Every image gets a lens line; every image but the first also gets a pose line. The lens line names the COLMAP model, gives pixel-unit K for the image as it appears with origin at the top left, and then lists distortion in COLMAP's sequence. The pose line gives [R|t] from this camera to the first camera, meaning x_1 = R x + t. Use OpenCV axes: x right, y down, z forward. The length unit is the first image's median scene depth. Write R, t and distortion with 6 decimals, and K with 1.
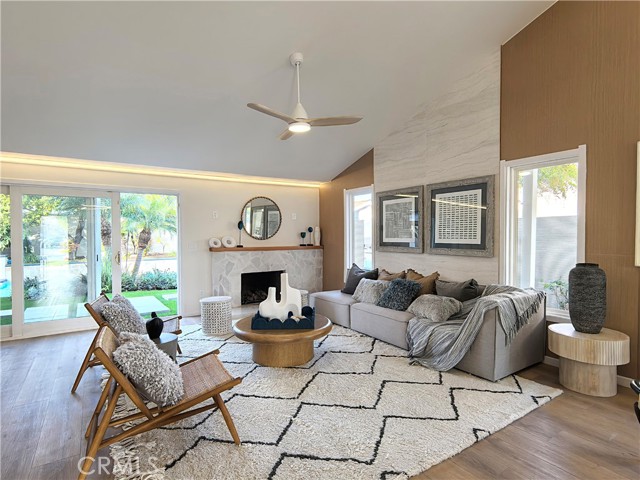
lens RADIAL K [[344.4, 0, 325.2], [0, 344.4, 242.2], [0, 0, 1]] dist [0.019057, -0.002089]
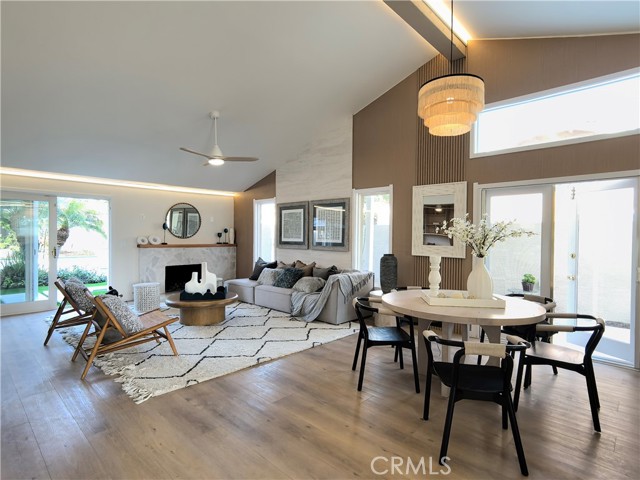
lens RADIAL K [[344.4, 0, 324.7], [0, 344.4, 241.6], [0, 0, 1]] dist [0.019057, -0.002089]
pose [[0.974489, 0.009663, 0.224226, 0.040054], [-0.009041, 0.999952, -0.003797, 0.006089], [-0.224252, 0.001673, 0.974530, -0.440937]]
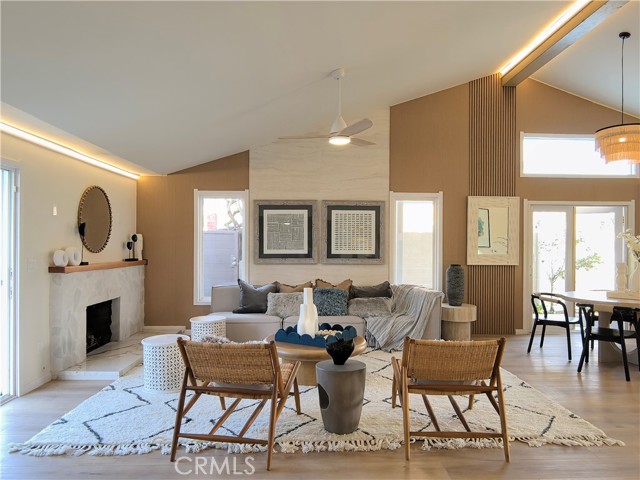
lens RADIAL K [[445.6, 0, 320.0], [0, 445.6, 244.8], [0, 0, 1]] dist [-0.011357, 0.008768]
pose [[0.529413, 0.006774, 0.848337, -1.017984], [0.011193, 0.999825, -0.014968, -0.006841], [-0.848290, 0.017419, 0.529245, 0.306891]]
